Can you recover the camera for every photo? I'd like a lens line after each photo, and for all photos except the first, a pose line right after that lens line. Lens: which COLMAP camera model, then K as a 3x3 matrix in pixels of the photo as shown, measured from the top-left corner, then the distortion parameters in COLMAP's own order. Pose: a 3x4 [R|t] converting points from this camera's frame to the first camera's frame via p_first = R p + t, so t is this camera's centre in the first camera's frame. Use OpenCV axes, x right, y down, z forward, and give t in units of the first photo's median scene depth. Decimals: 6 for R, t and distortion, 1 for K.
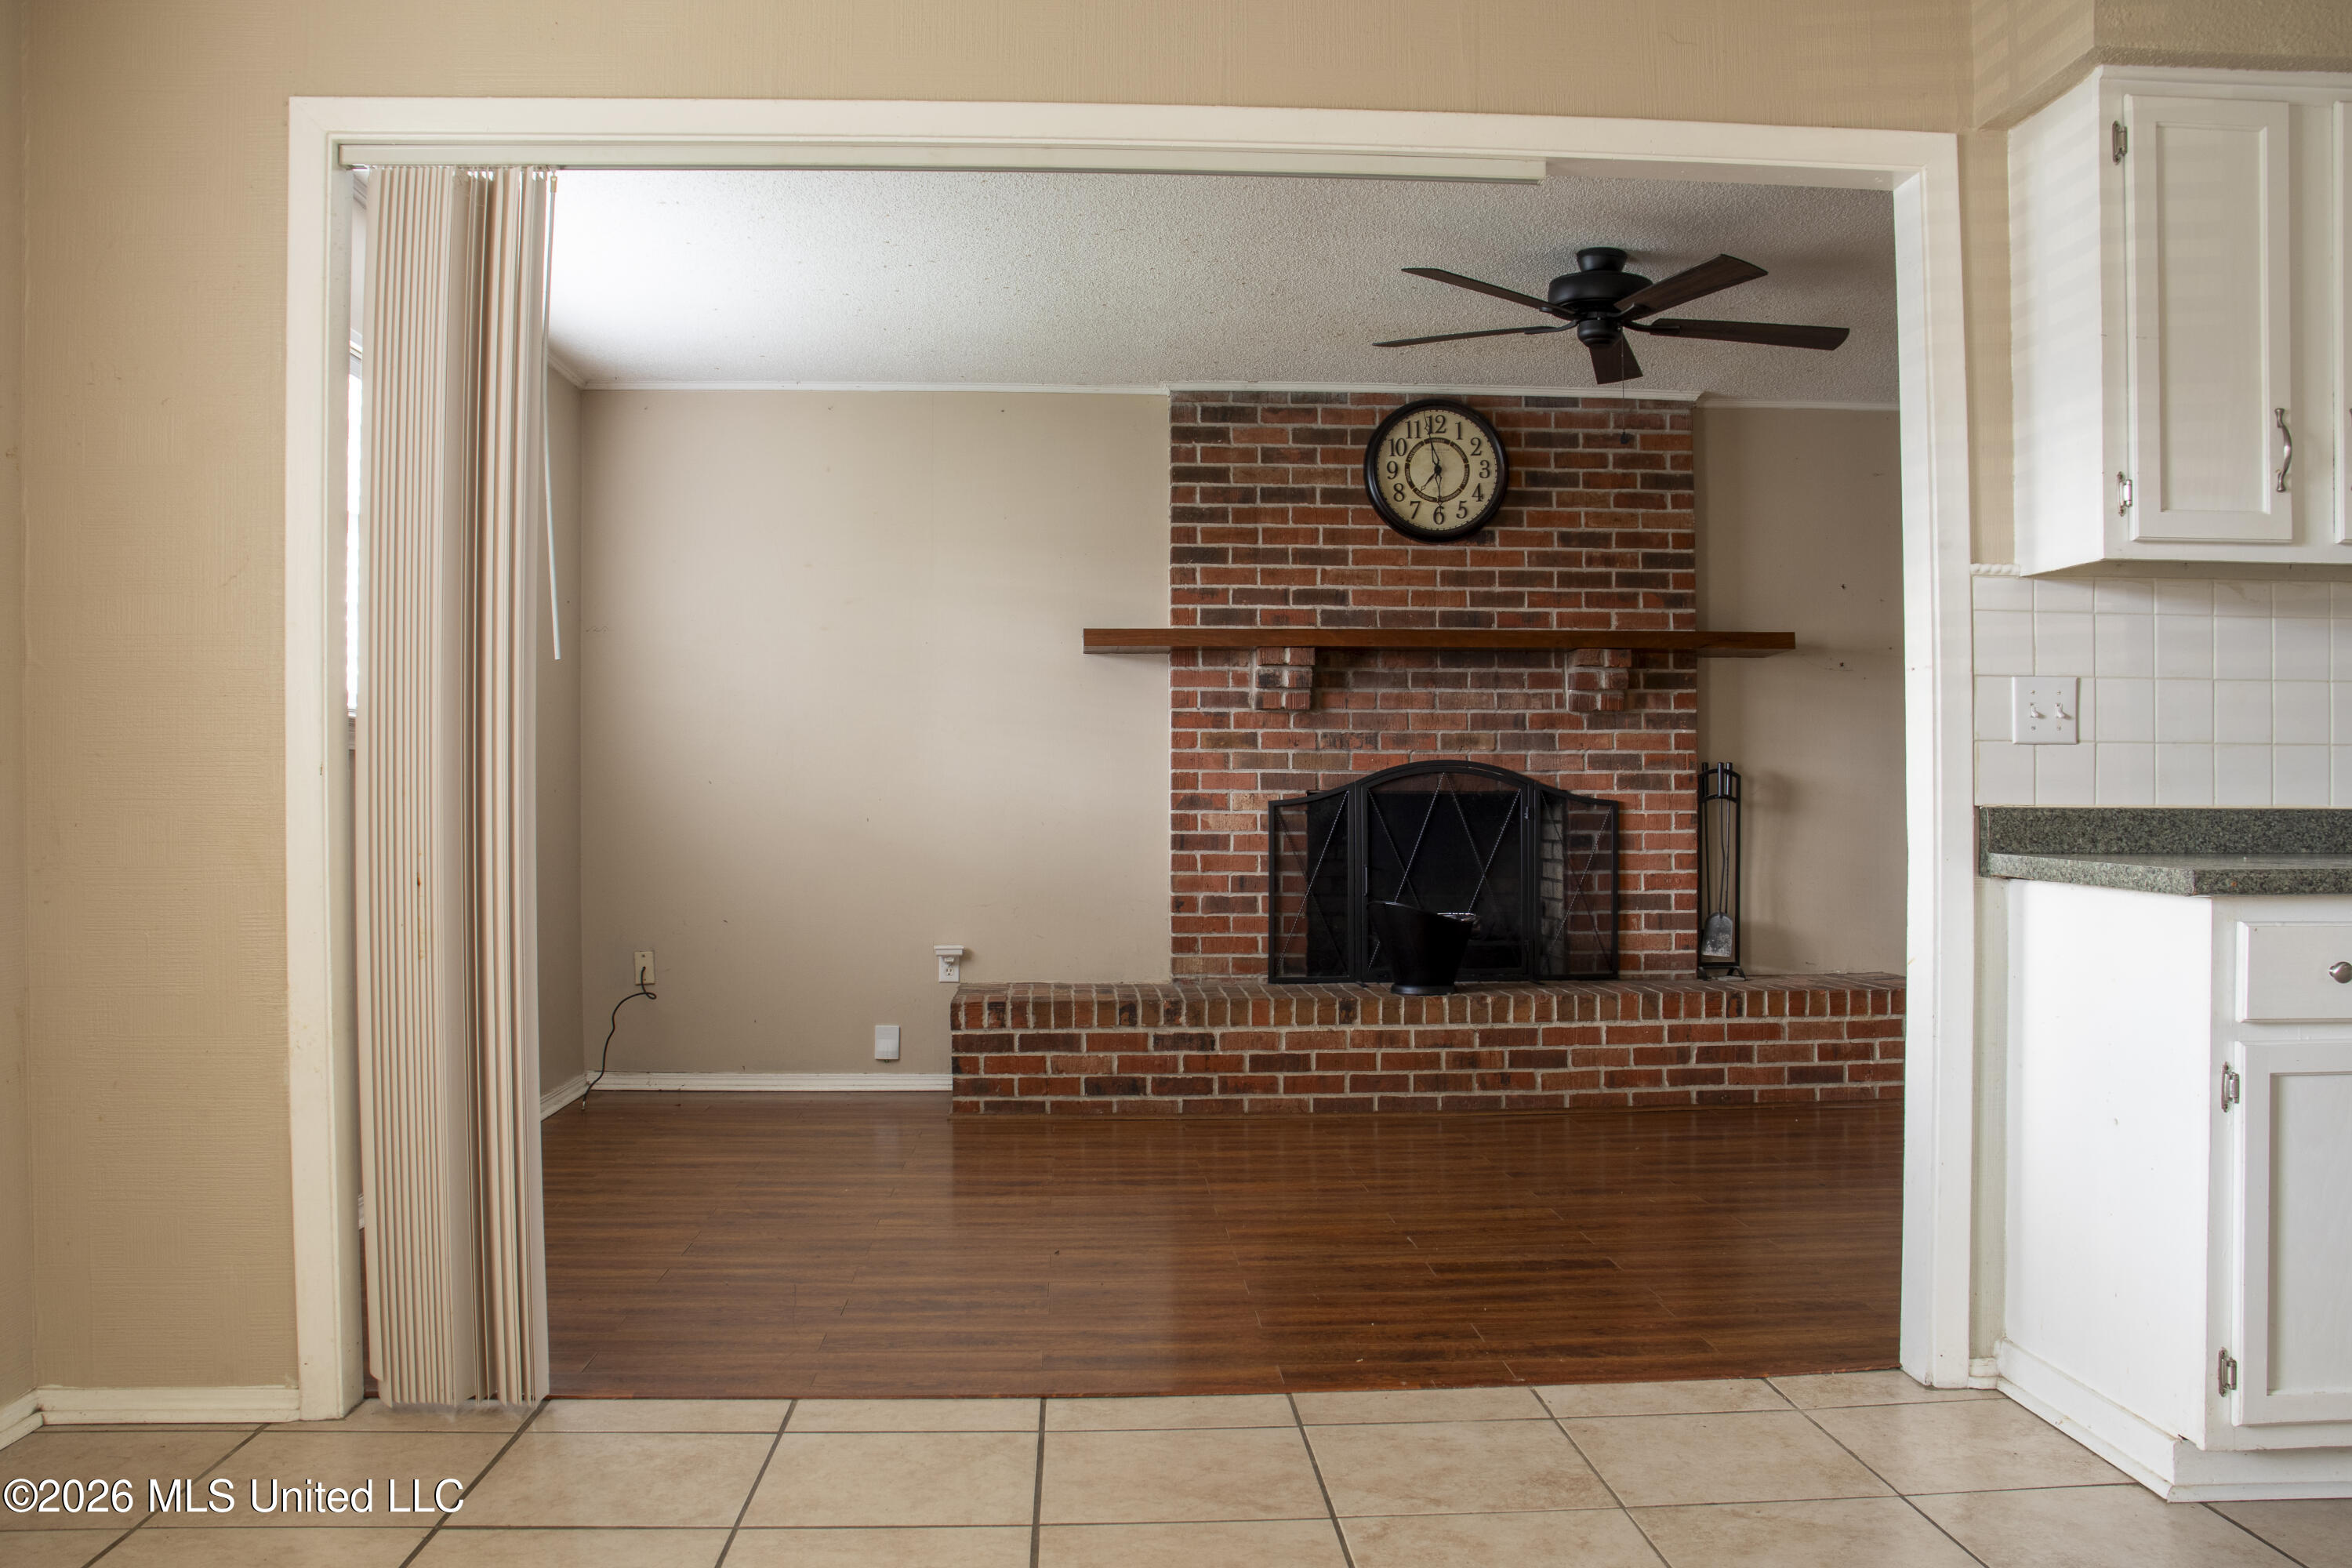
lens RADIAL K [[1950.5, 0, 1173.8], [0, 1950.5, 800.5], [0, 0, 1]] dist [-0.176666, 0.137524]
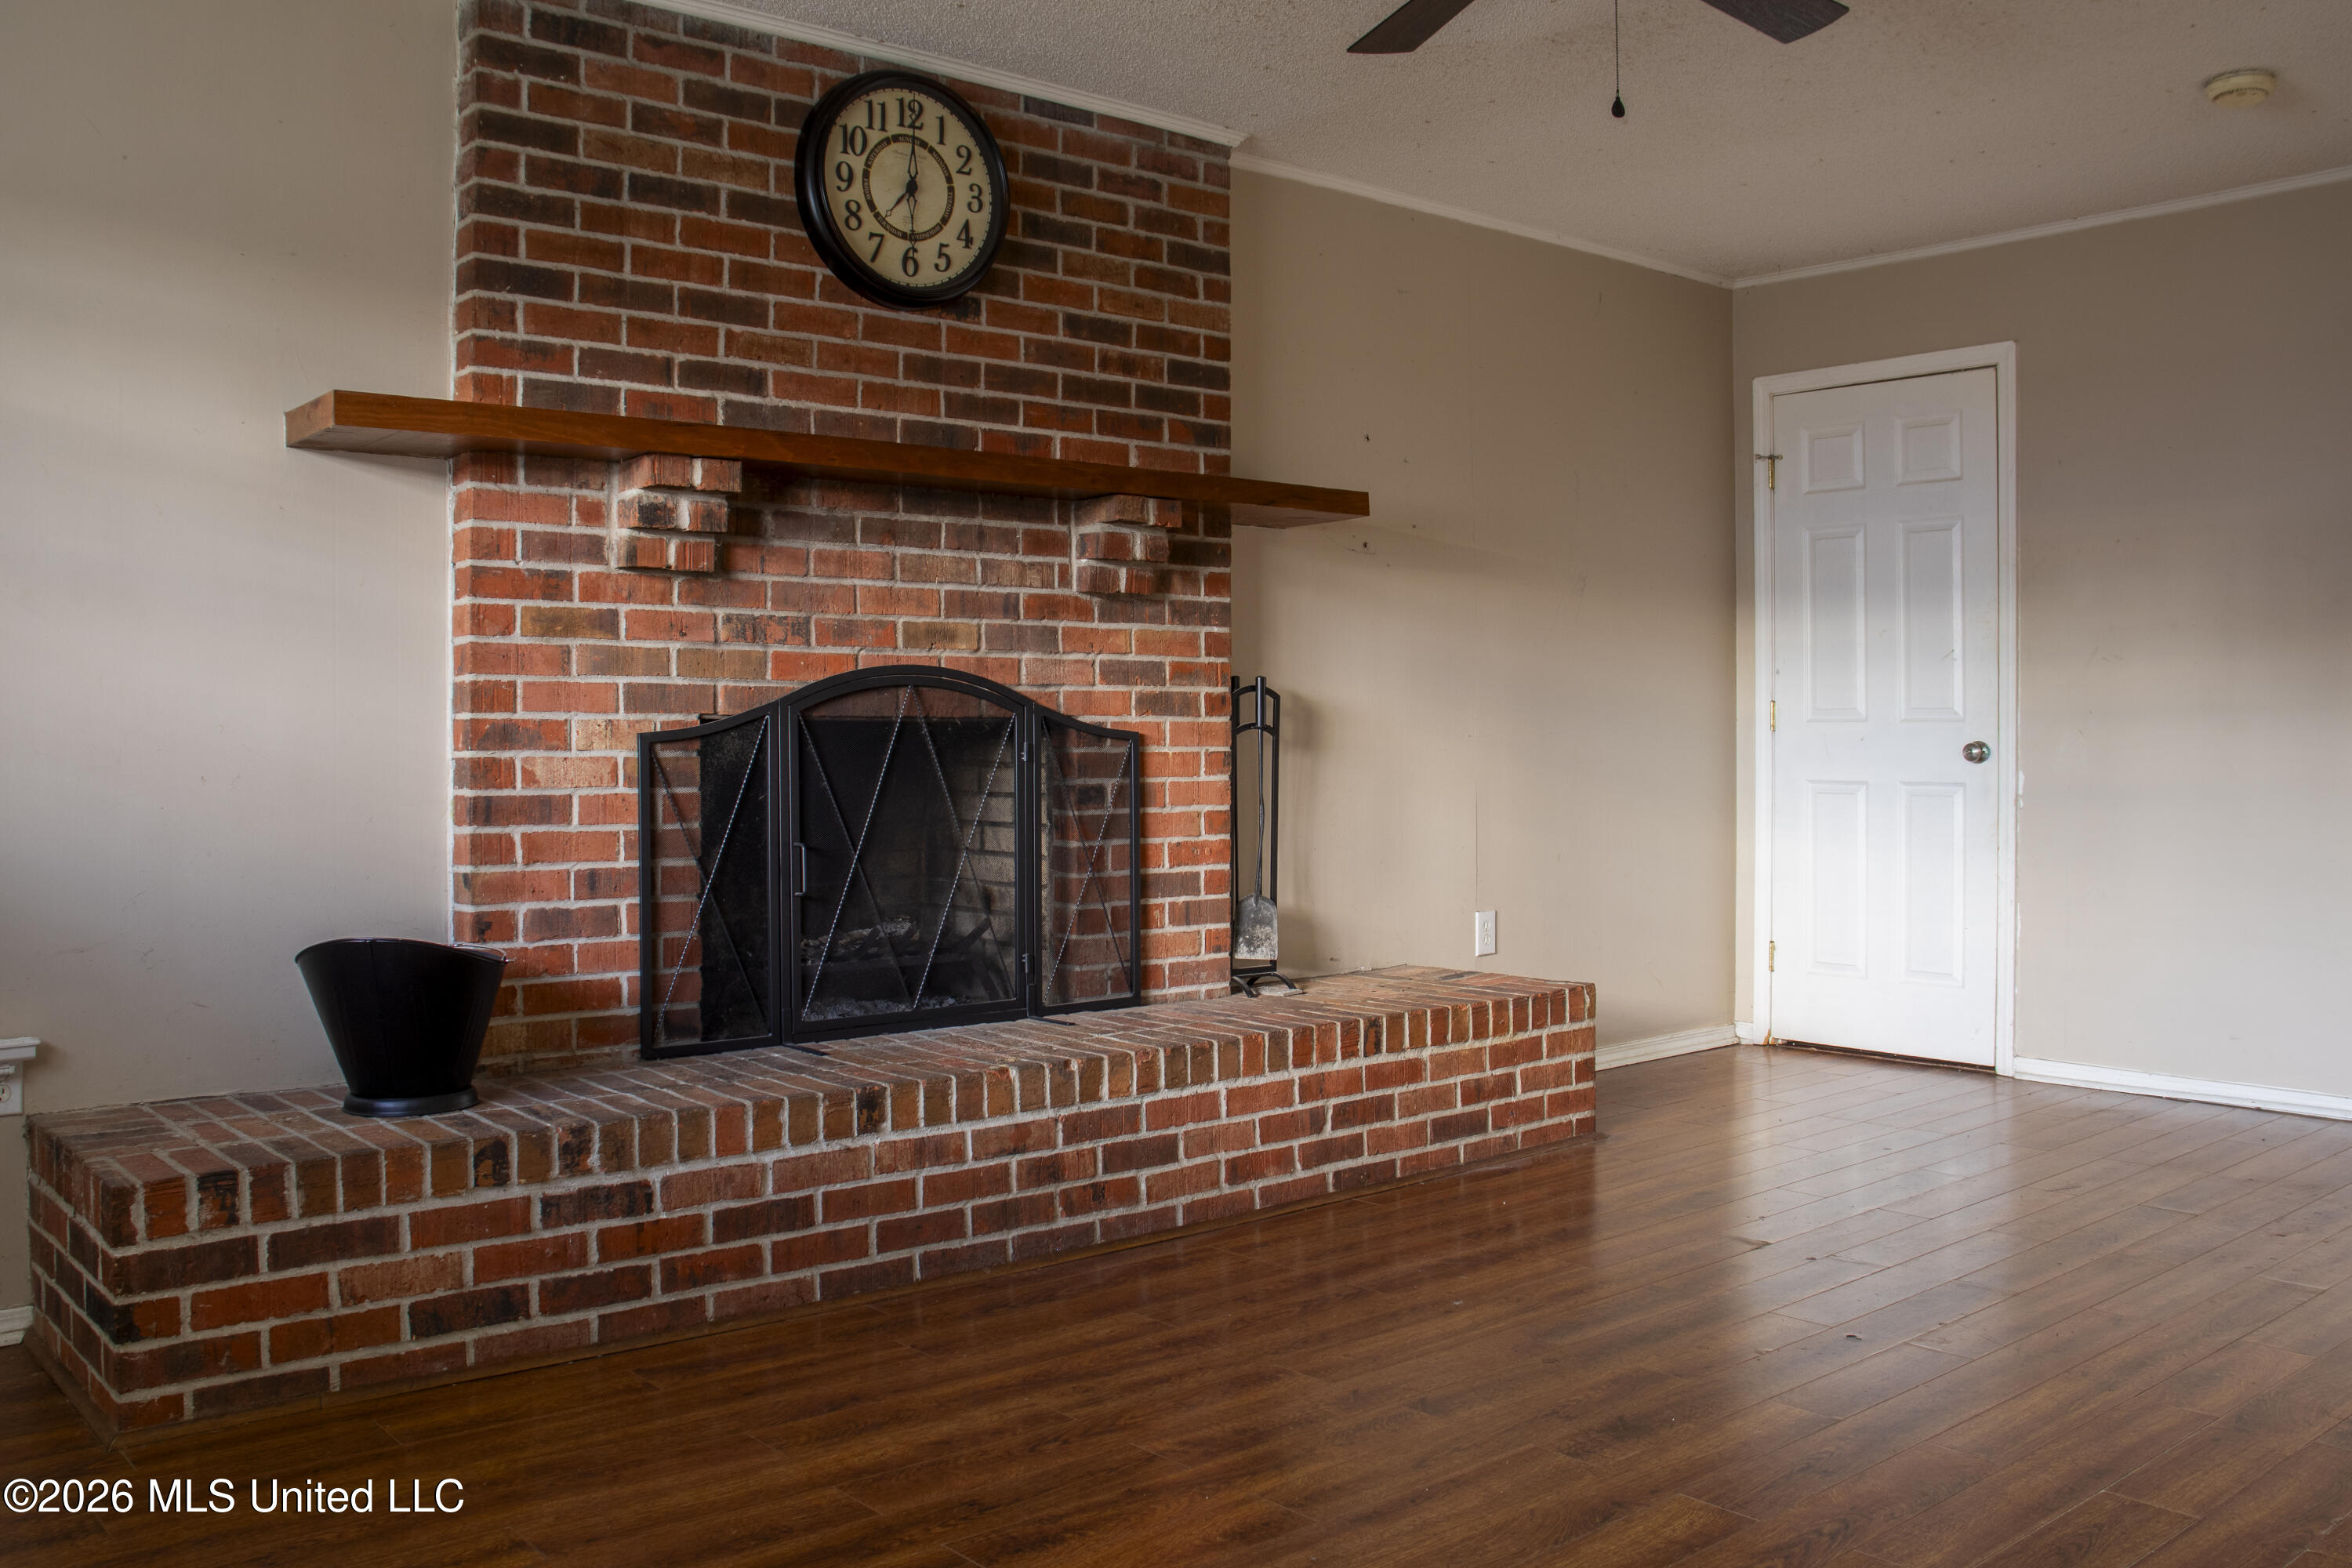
lens RADIAL K [[1980.8, 0, 1174.1], [0, 1980.8, 737.5], [0, 0, 1]] dist [-0.174956, 0.160294]
pose [[0.795789, -0.002153, 0.605570, -0.168243], [-0.000864, 0.999989, 0.004690, -0.001361], [-0.605573, -0.004255, 0.795778, 0.461953]]
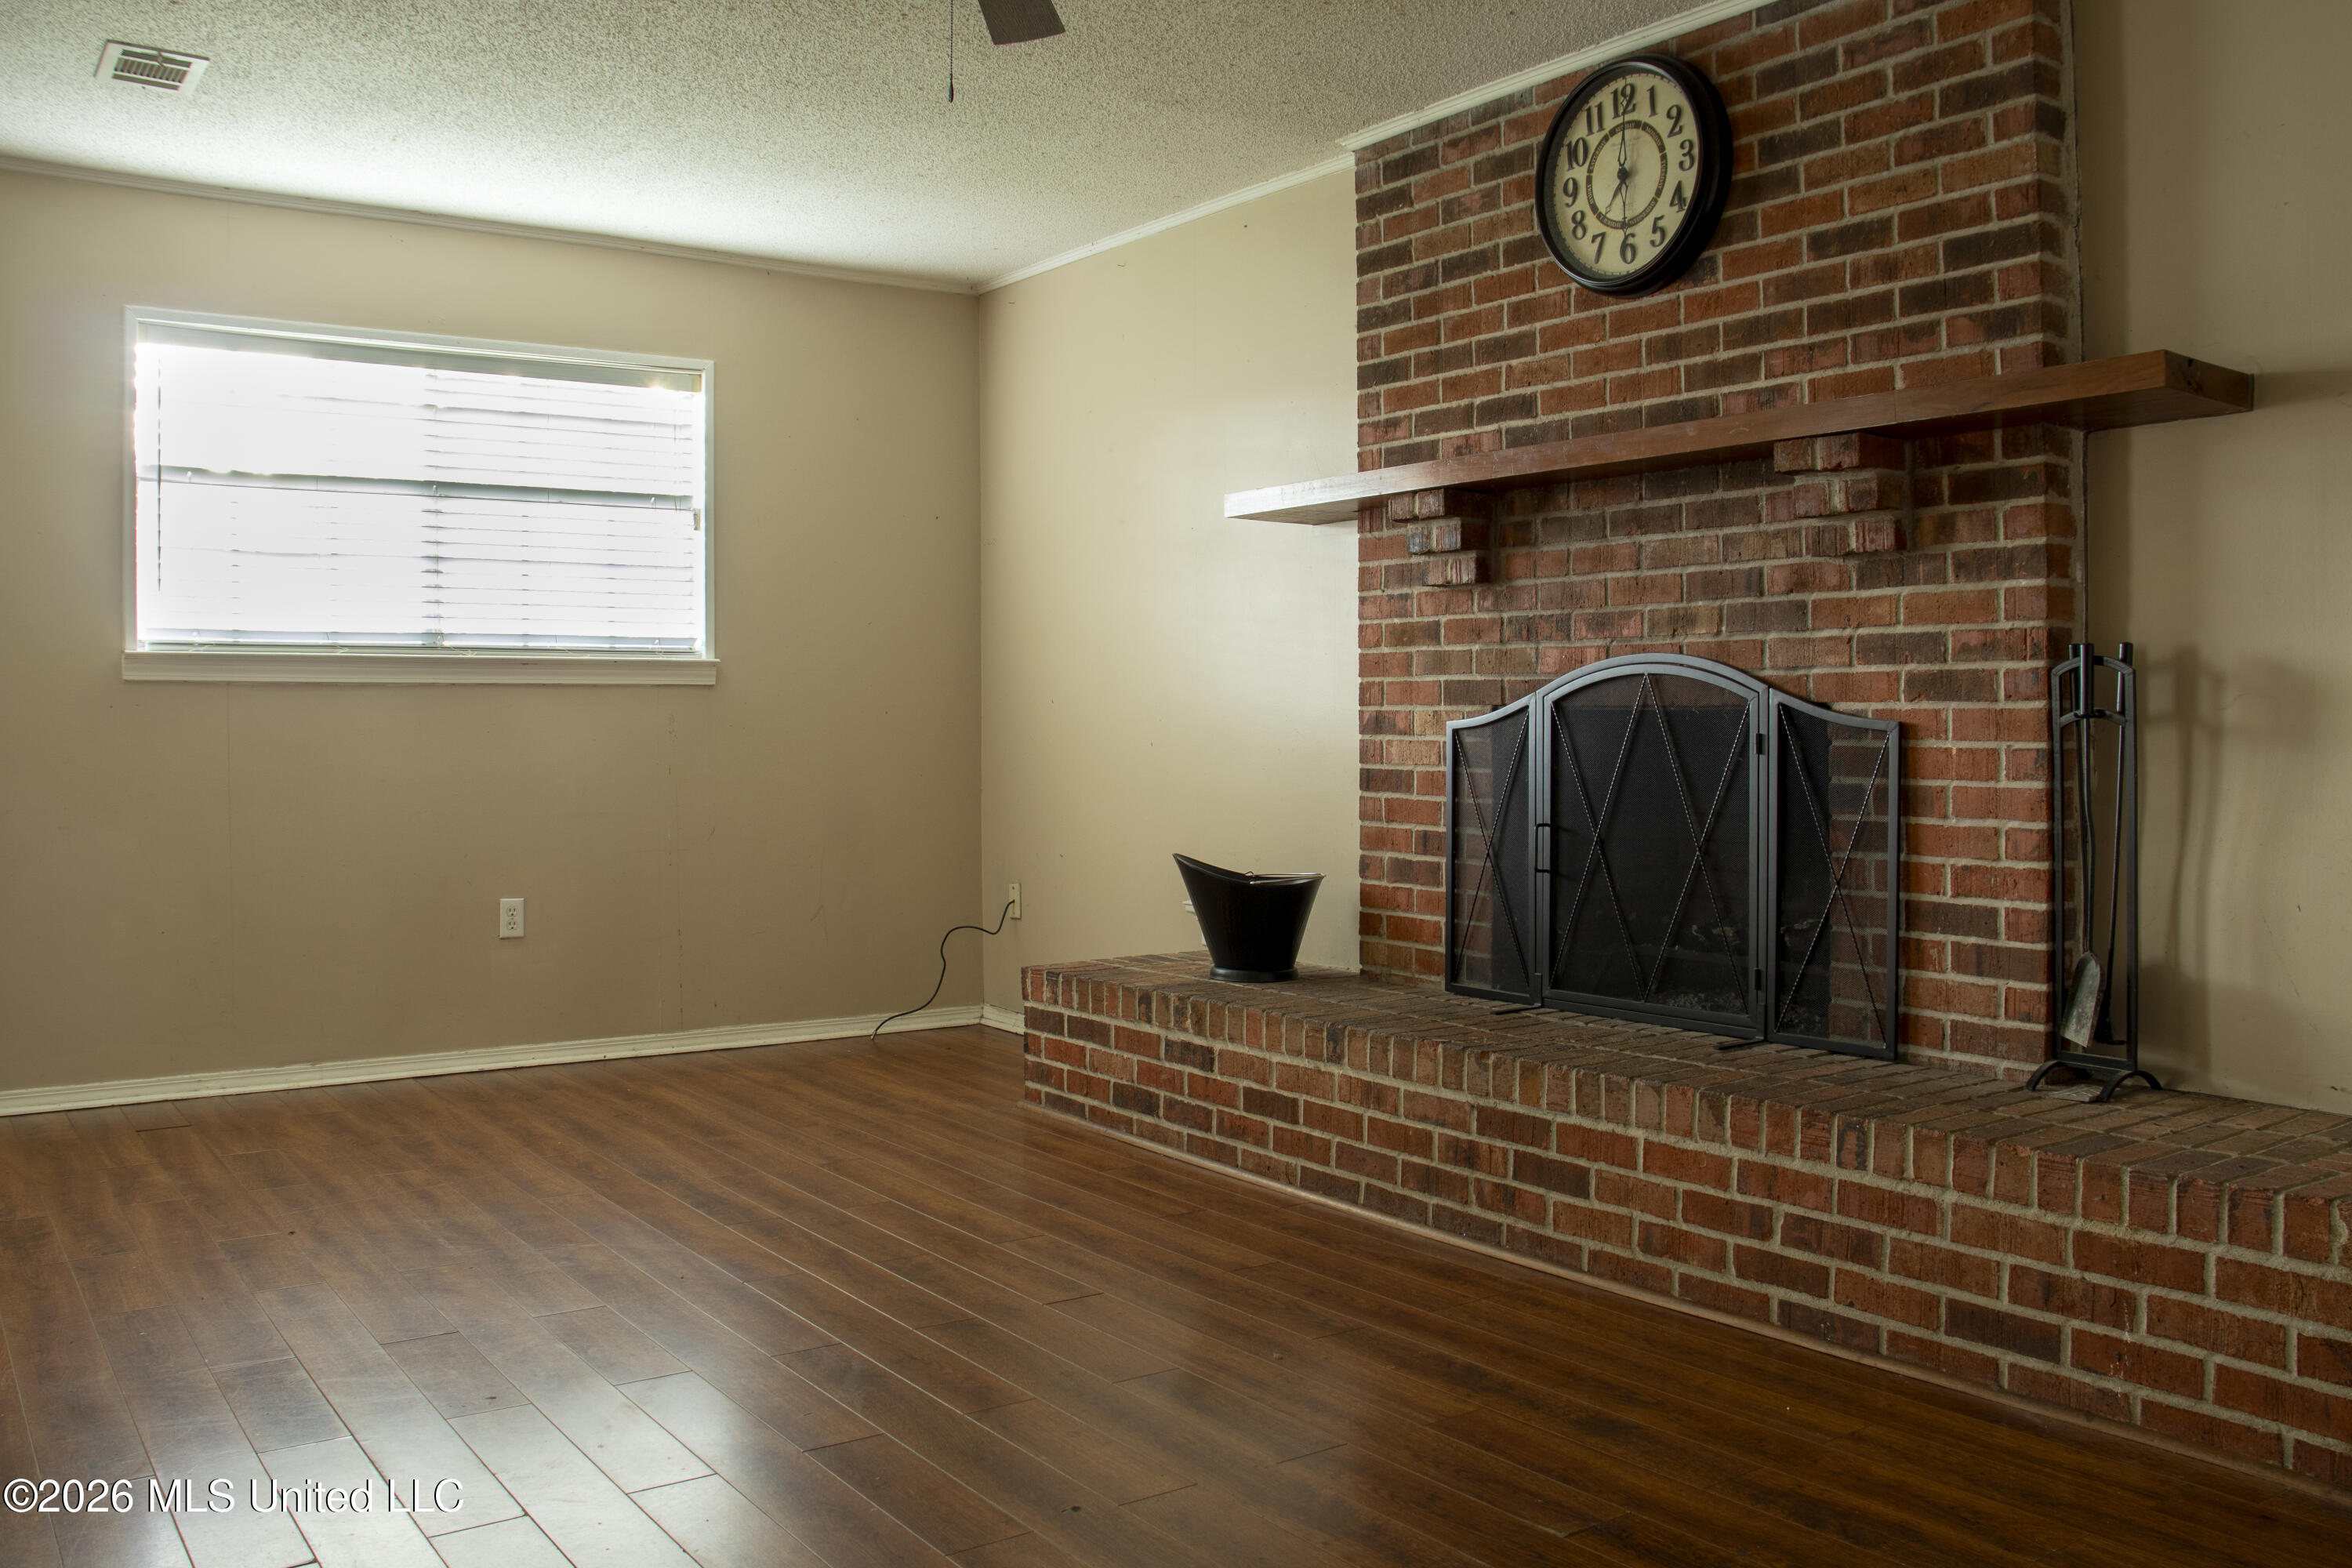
lens RADIAL K [[1934.1, 0, 1189.5], [0, 1934.1, 769.1], [0, 0, 1]] dist [-0.188442, 0.164274]
pose [[0.542715, 0.020491, -0.839667, 0.559781], [0.003977, 0.999628, 0.026966, -0.001842], [0.839908, -0.017974, 0.542431, 0.562508]]
